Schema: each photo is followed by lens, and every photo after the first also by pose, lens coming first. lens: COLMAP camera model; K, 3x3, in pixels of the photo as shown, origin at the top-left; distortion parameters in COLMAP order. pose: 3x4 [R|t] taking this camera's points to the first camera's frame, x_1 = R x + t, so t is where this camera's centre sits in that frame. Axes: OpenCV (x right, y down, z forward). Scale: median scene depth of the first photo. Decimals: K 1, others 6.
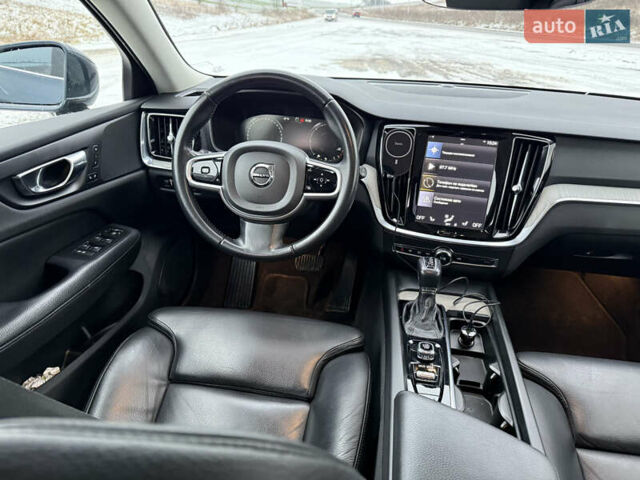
lens RADIAL K [[452.2, 0, 317.7], [0, 452.2, 239.7], [0, 0, 1]] dist [0.098815, -0.161350]
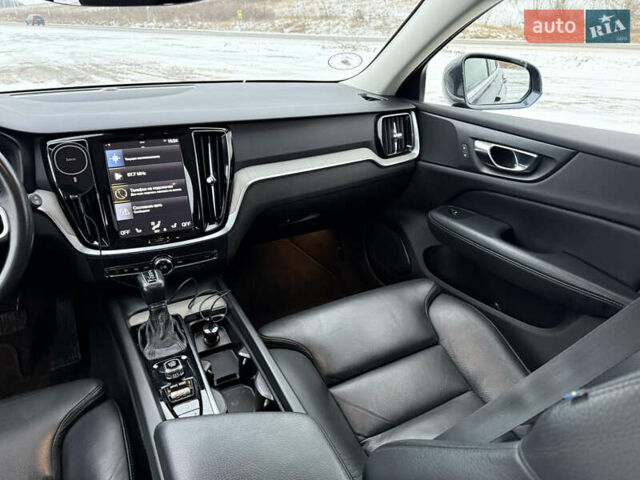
lens RADIAL K [[452.2, 0, 317.7], [0, 452.2, 239.7], [0, 0, 1]] dist [0.098815, -0.161350]
pose [[0.791198, -0.291514, 0.537611, 0.035402], [0.290648, 0.952696, 0.088846, -0.004782], [-0.538080, 0.085961, 0.838499, 0.025113]]
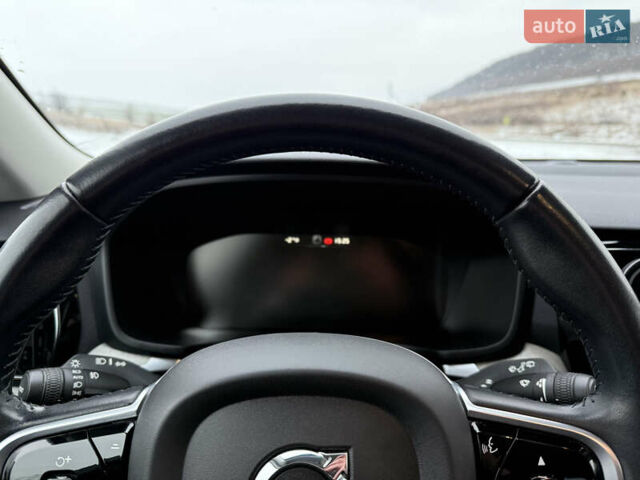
lens RADIAL K [[452.2, 0, 317.7], [0, 452.2, 239.7], [0, 0, 1]] dist [0.098815, -0.161350]
pose [[0.990706, -0.065791, 0.119053, -0.117450], [0.089651, 0.974064, -0.207756, -0.204745], [-0.102297, 0.216499, 0.970909, 0.675378]]
